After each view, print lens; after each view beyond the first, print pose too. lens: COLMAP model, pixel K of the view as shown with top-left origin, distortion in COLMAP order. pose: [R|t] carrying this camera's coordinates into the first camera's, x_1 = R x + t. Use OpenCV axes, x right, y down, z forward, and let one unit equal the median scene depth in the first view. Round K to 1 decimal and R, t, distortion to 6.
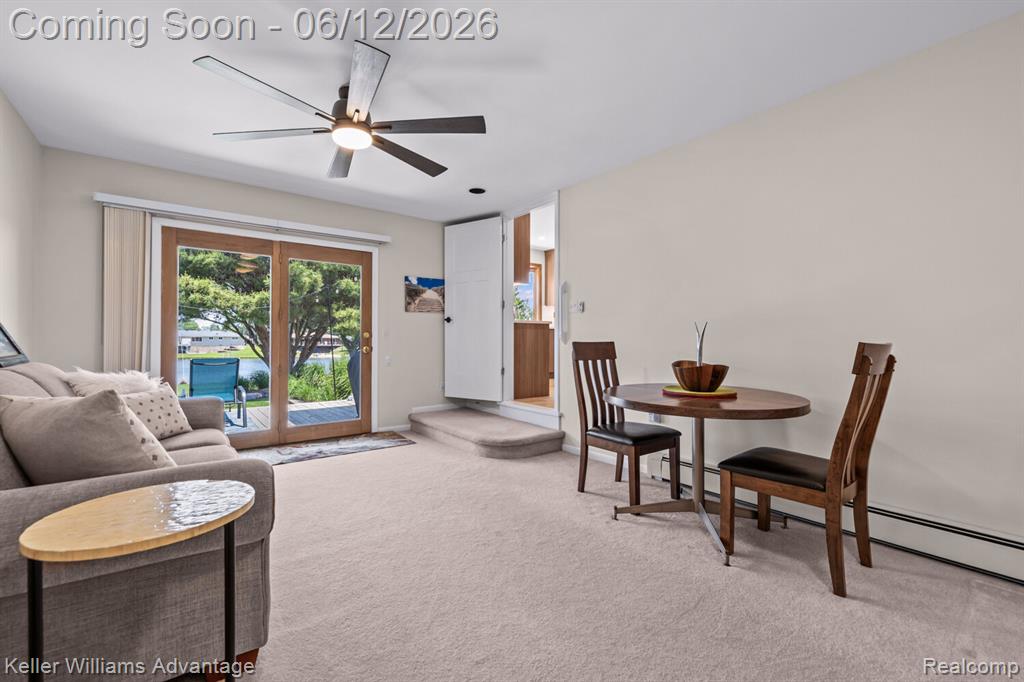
lens RADIAL K [[430.8, 0, 514.8], [0, 430.8, 339.9], [0, 0, 1]] dist [-0.001777, 0.000016]
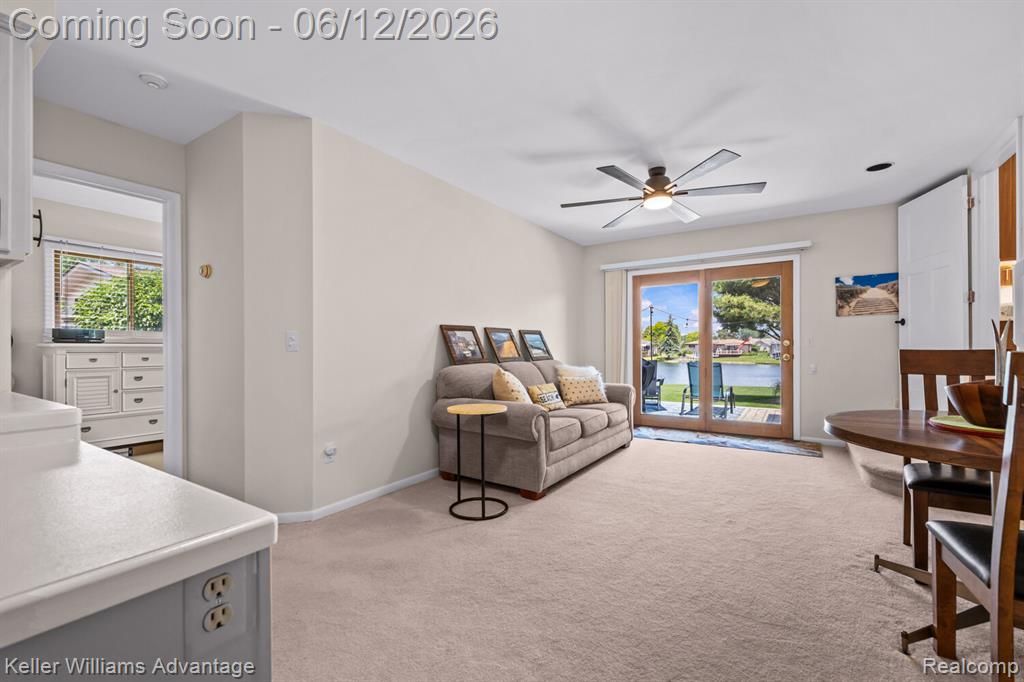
lens RADIAL K [[435.9, 0, 515.9], [0, 435.9, 342.6], [0, 0, 1]] dist [0.000249, 0.000116]
pose [[0.333305, -0.015869, -0.942685, 0.391504], [0.006692, 0.999873, -0.014465, -0.001066], [0.942795, -0.001487, 0.333369, 0.047739]]
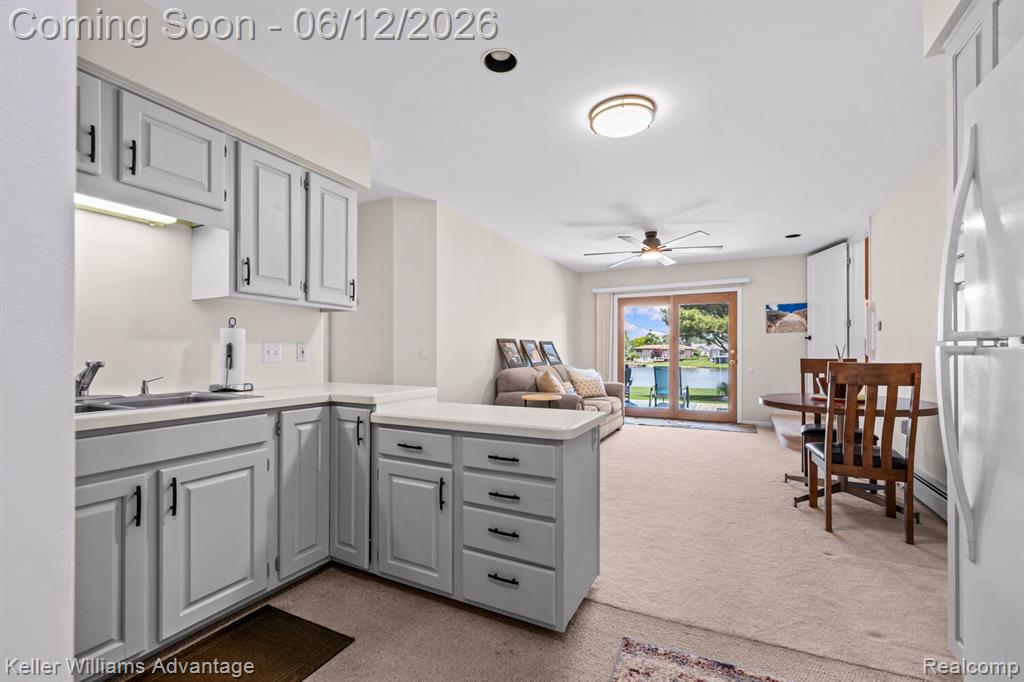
lens RADIAL K [[435.9, 0, 515.9], [0, 435.9, 342.6], [0, 0, 1]] dist [0.000249, 0.000116]
pose [[0.433752, -0.021873, -0.900767, 0.581465], [0.002808, 0.999733, -0.022924, -0.010044], [0.901028, 0.007414, 0.433697, -0.223050]]
